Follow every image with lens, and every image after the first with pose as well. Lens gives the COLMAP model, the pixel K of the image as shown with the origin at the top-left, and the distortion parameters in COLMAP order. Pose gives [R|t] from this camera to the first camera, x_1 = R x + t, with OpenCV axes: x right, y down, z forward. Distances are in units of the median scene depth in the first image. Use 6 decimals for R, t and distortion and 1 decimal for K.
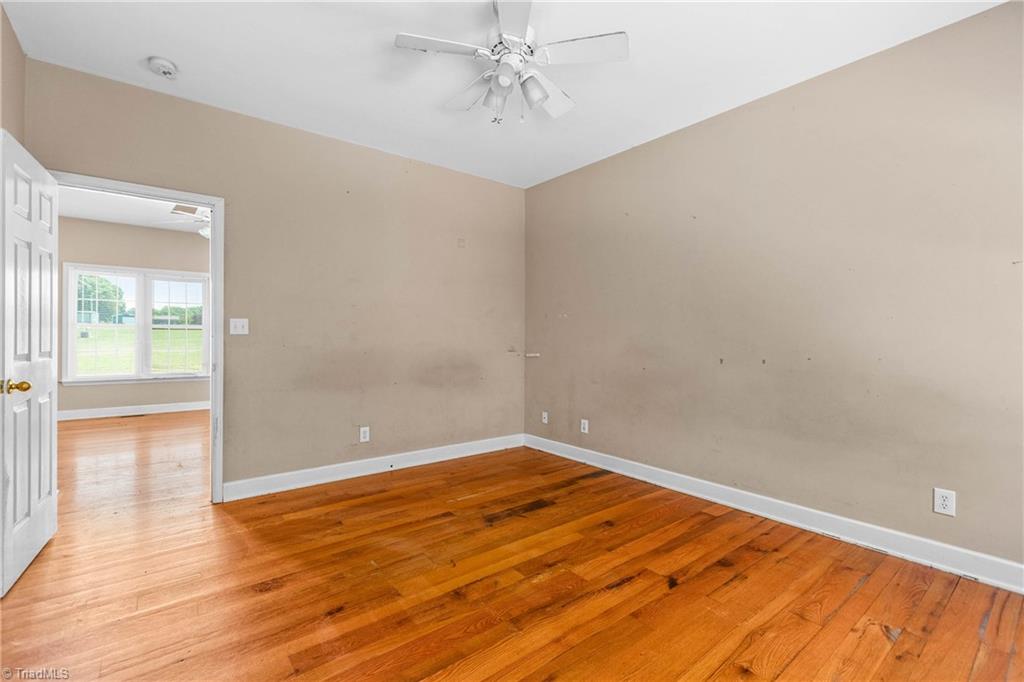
lens RADIAL K [[465.7, 0, 511.0], [0, 465.7, 331.2], [0, 0, 1]] dist [-0.000482, 0.000323]
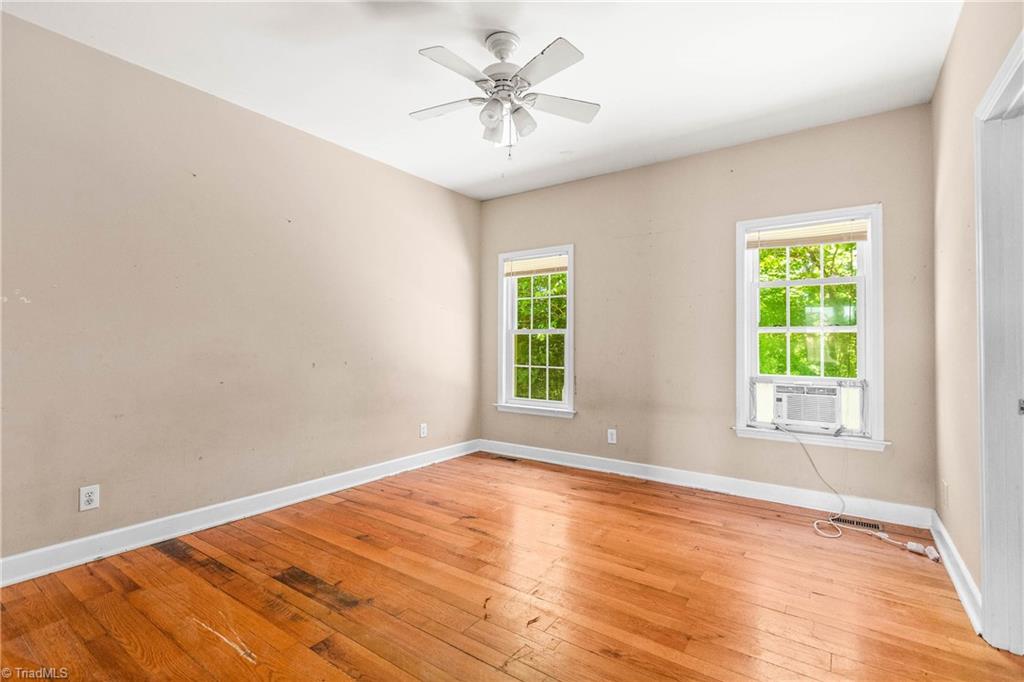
lens RADIAL K [[472.3, 0, 510.4], [0, 472.3, 337.8], [0, 0, 1]] dist [-0.002851, -0.000365]
pose [[-0.289036, 0.004788, 0.957306, -0.827006], [-0.014949, 0.999843, -0.009514, 0.005668], [-0.957202, -0.017061, -0.288919, 1.011165]]
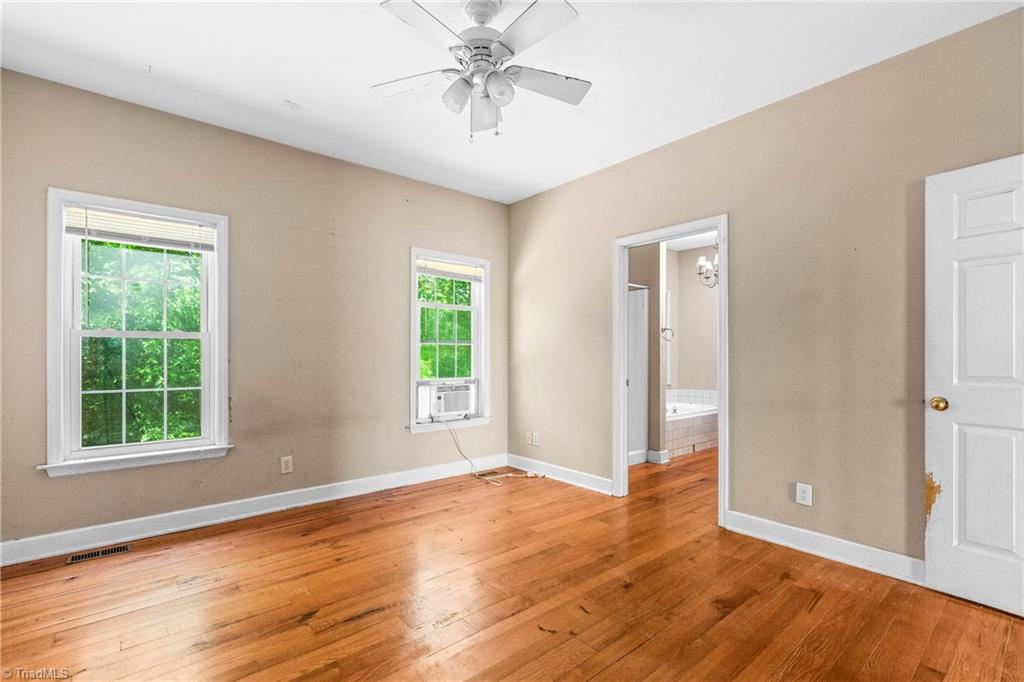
lens RADIAL K [[459.3, 0, 513.7], [0, 459.3, 358.0], [0, 0, 1]] dist [0.001048, 0.000190]
pose [[-0.999085, -0.007650, -0.042086, -0.019385], [-0.007631, 0.999971, -0.000610, 0.013010], [0.042090, -0.000288, -0.999114, 1.509284]]
